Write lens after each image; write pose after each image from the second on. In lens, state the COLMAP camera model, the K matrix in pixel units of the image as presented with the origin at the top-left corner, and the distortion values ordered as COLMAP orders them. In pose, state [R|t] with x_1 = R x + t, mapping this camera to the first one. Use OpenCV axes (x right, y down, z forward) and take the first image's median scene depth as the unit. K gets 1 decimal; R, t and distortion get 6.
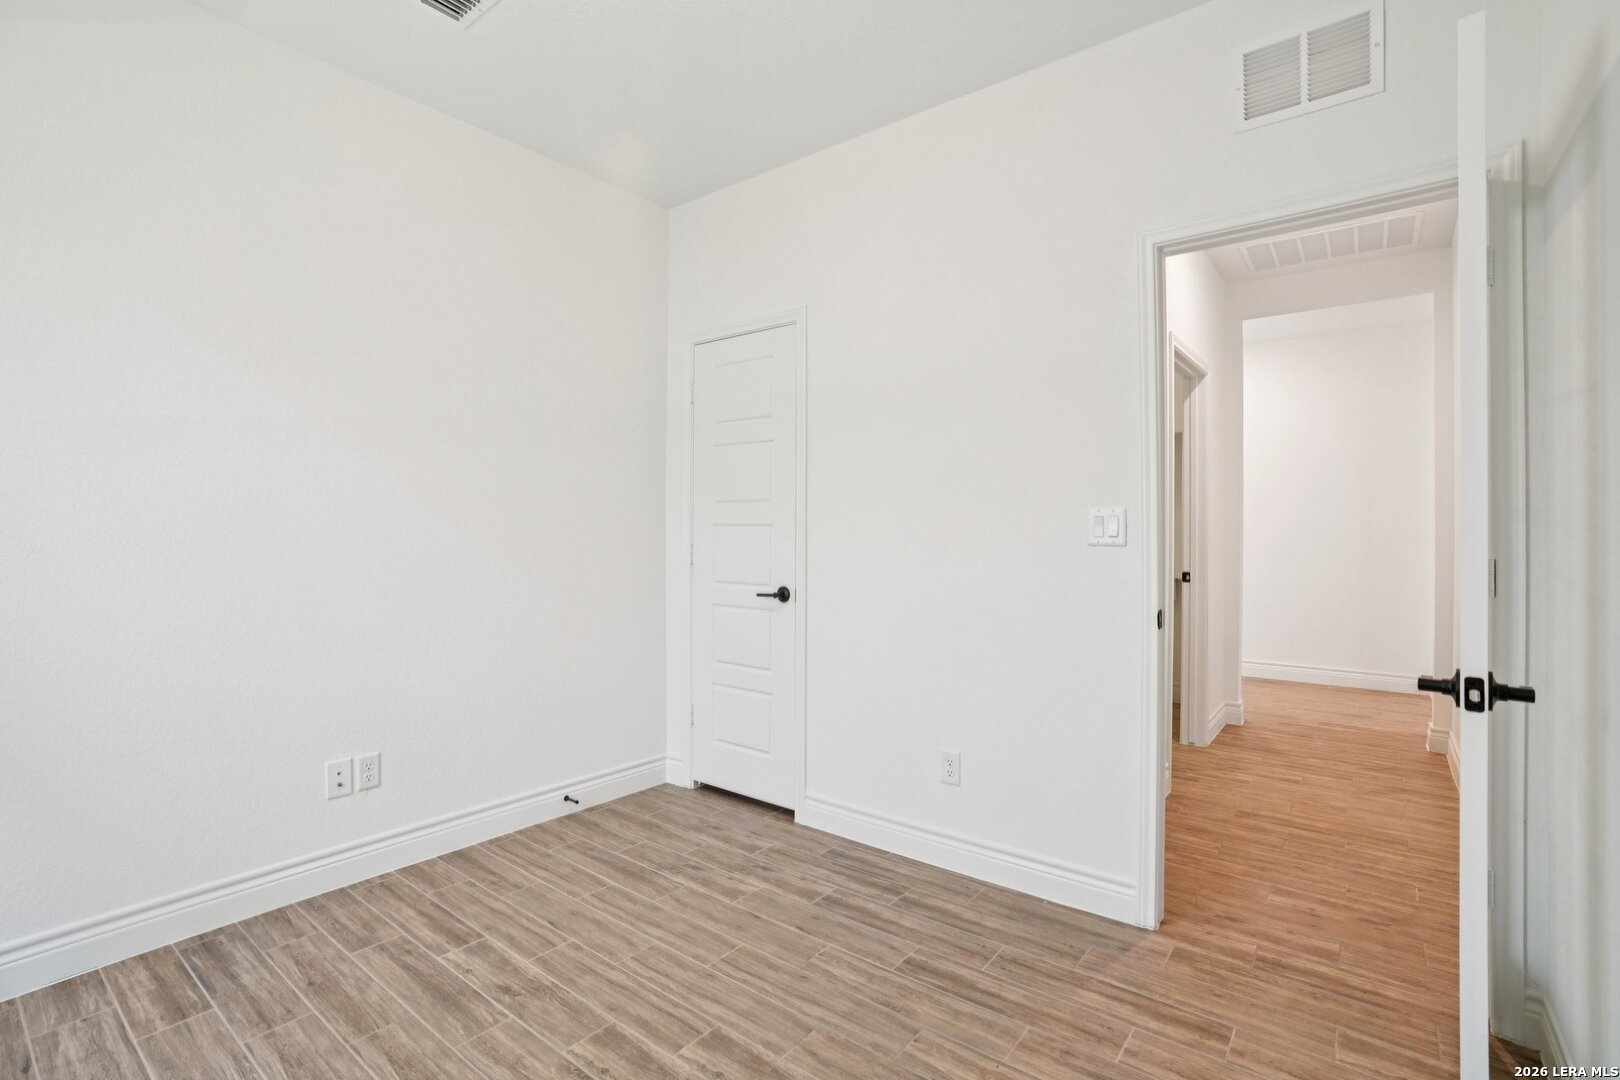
lens RADIAL K [[750.1, 0, 802.3], [0, 750.1, 530.5], [0, 0, 1]] dist [-0.043751, 0.017051]
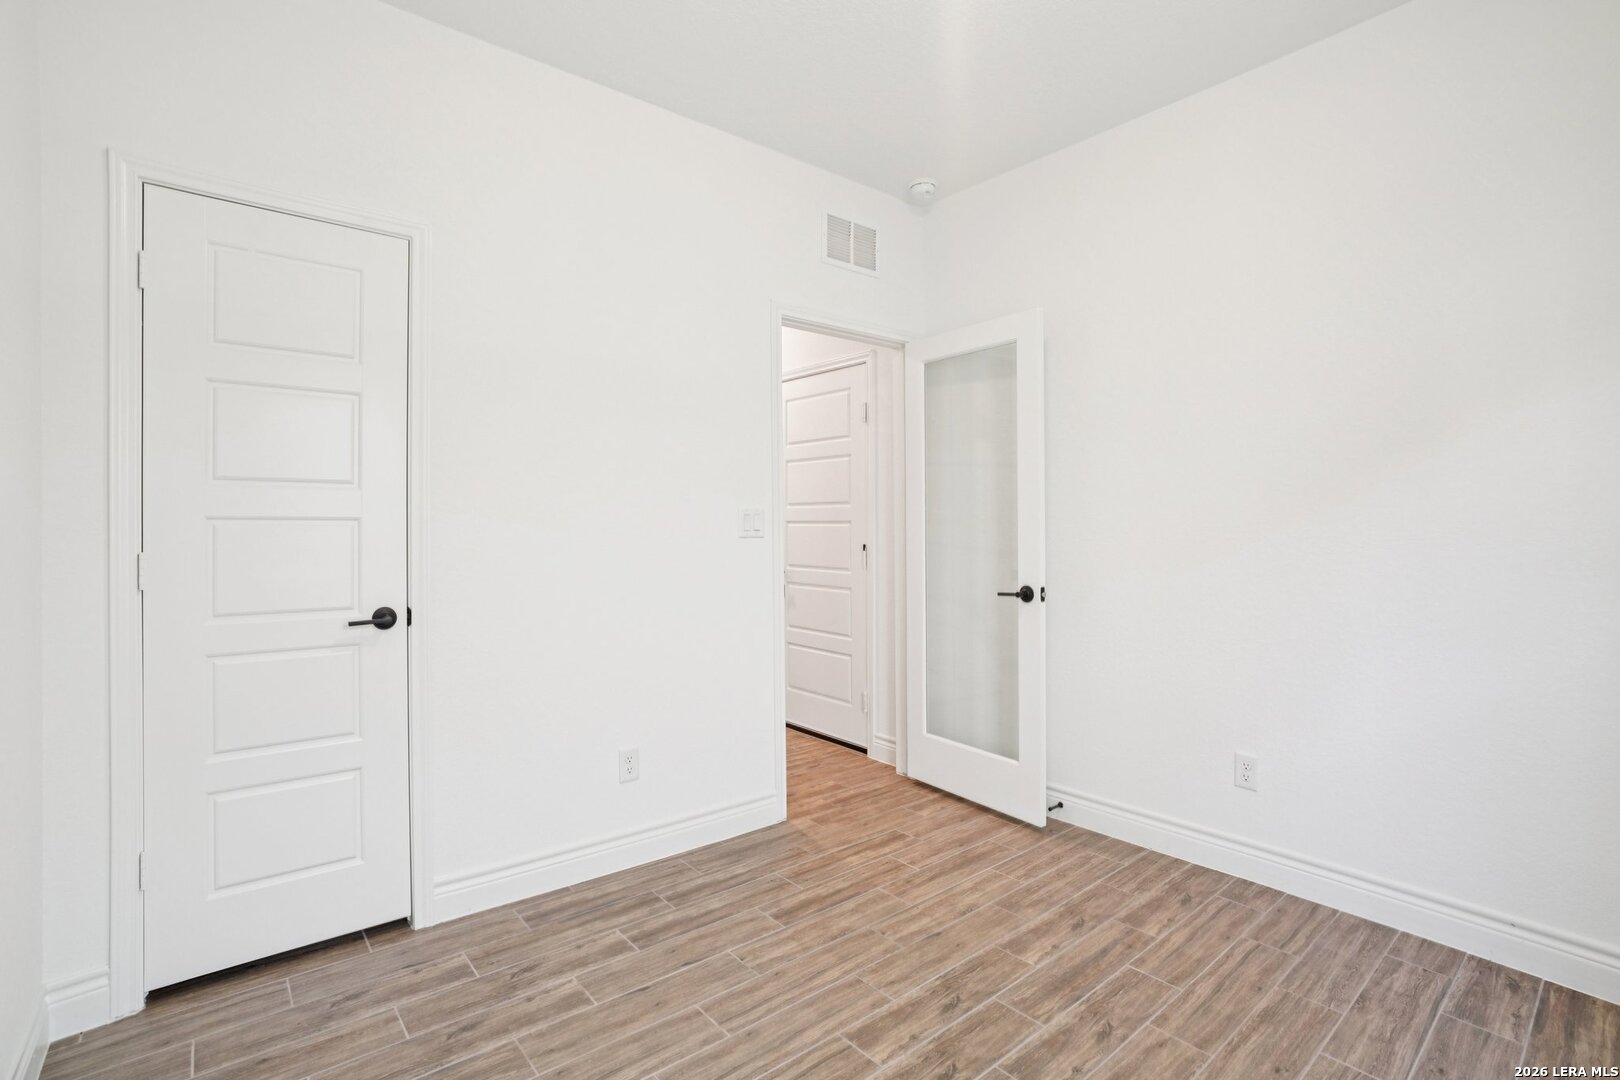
lens RADIAL K [[750.1, 0, 794.4], [0, 750.1, 527.4], [0, 0, 1]] dist [-0.043751, 0.017051]
pose [[0.226988, -0.001260, 0.973897, -0.836617], [-0.001710, 0.999997, 0.001692, -0.001466], [-0.973896, -0.002049, 0.226985, 0.650291]]
